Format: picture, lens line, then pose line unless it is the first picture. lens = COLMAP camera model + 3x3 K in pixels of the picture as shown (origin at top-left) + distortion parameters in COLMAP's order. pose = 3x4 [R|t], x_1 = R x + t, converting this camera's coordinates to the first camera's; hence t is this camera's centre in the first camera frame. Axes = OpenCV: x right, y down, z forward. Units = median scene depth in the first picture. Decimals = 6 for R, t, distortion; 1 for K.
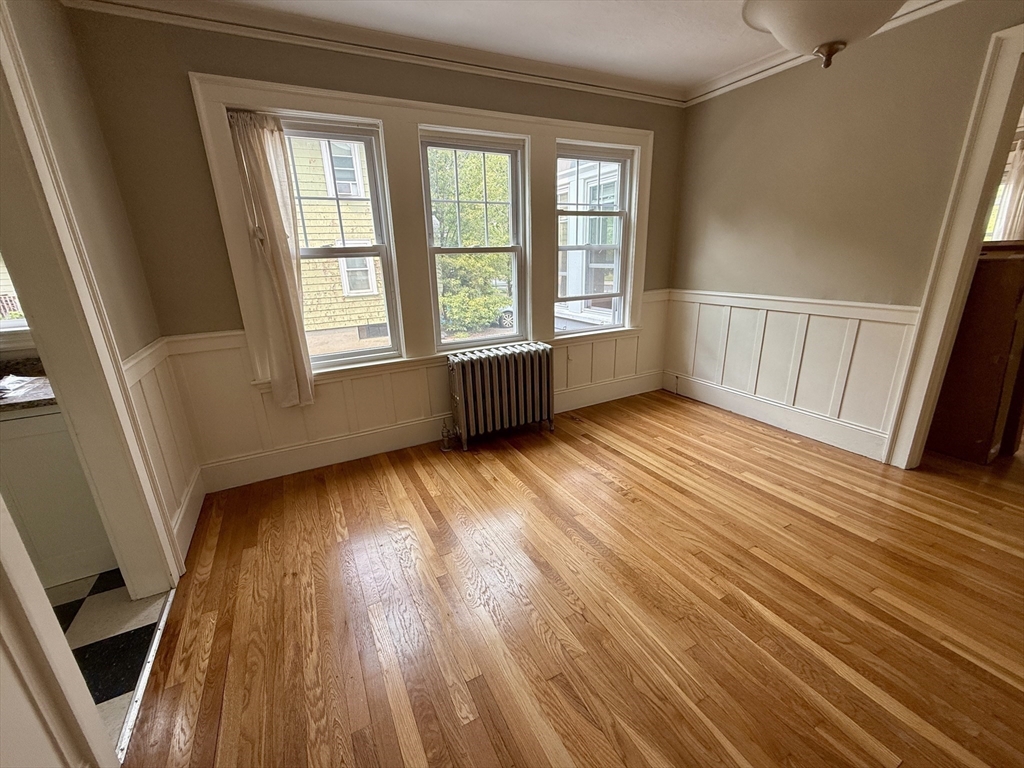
lens RADIAL K [[421.8, 0, 511.6], [0, 421.8, 385.3], [0, 0, 1]] dist [-0.001932, -0.000105]
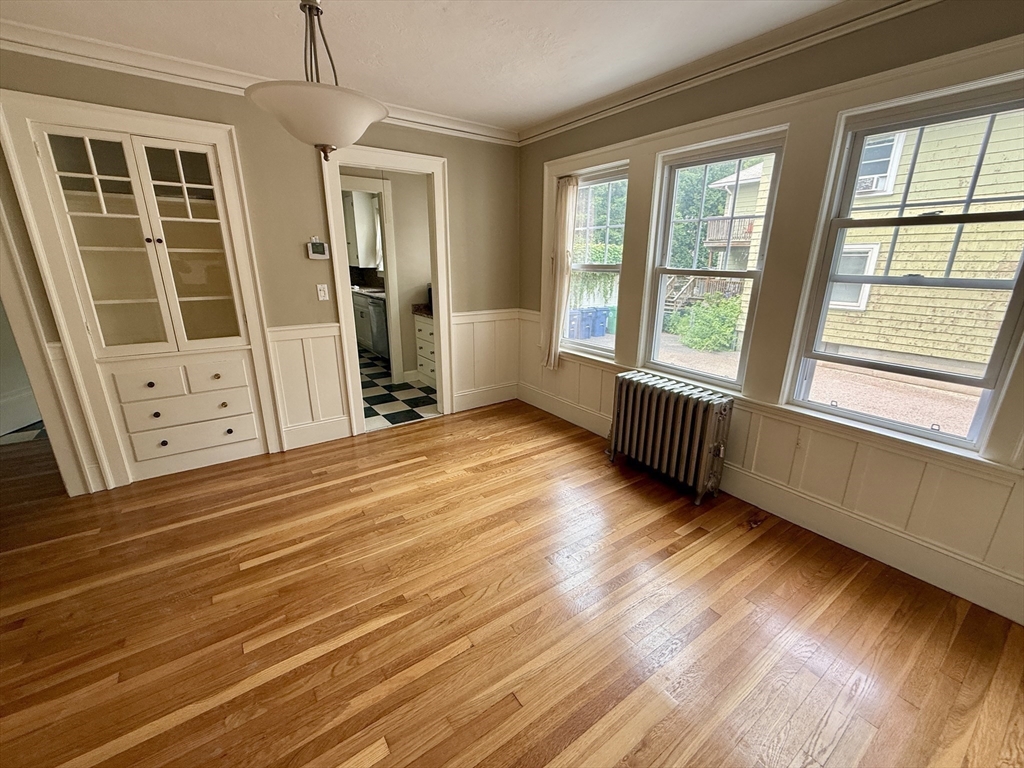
lens RADIAL K [[421.8, 0, 512.3], [0, 421.8, 384.6], [0, 0, 1]] dist [-0.001932, -0.000105]
pose [[0.137871, 0.316184, -0.938626, 0.901694], [-0.307868, 0.914413, 0.262806, -0.250896], [0.941387, 0.252739, 0.223414, 0.561050]]
